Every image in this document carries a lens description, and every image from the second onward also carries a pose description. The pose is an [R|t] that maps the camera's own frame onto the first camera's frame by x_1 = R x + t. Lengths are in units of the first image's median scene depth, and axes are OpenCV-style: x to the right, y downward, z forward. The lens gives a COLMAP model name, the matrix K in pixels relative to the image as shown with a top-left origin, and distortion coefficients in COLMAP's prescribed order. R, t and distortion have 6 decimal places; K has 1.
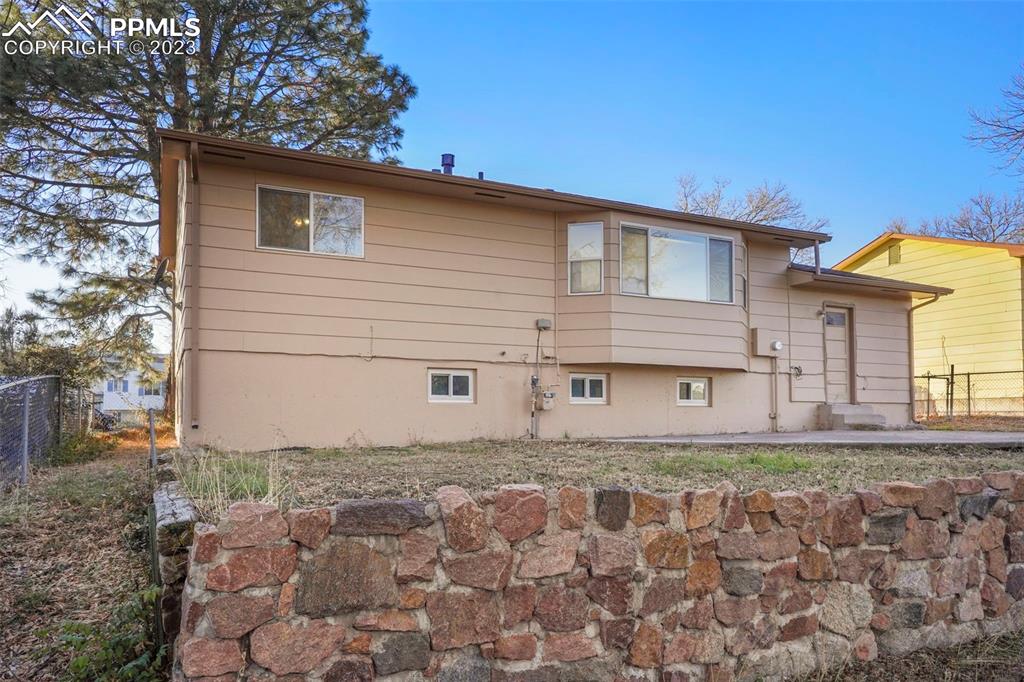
lens RADIAL K [[669.5, 0, 525.7], [0, 669.5, 338.9], [0, 0, 1]] dist [-0.026768, 0.051930]
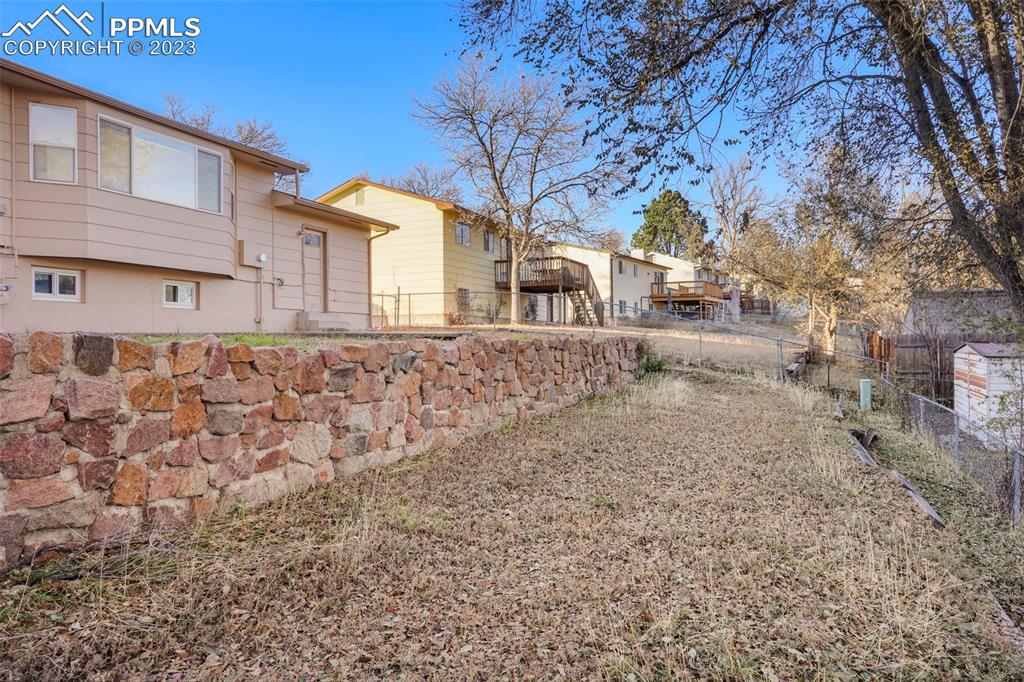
lens RADIAL K [[669.5, 0, 525.7], [0, 669.5, 338.9], [0, 0, 1]] dist [-0.026768, 0.051930]
pose [[0.750550, 0.004465, 0.660799, -0.048196], [-0.013057, 0.999882, 0.008074, 0.192335], [-0.660685, -0.014688, 0.750520, -0.205672]]
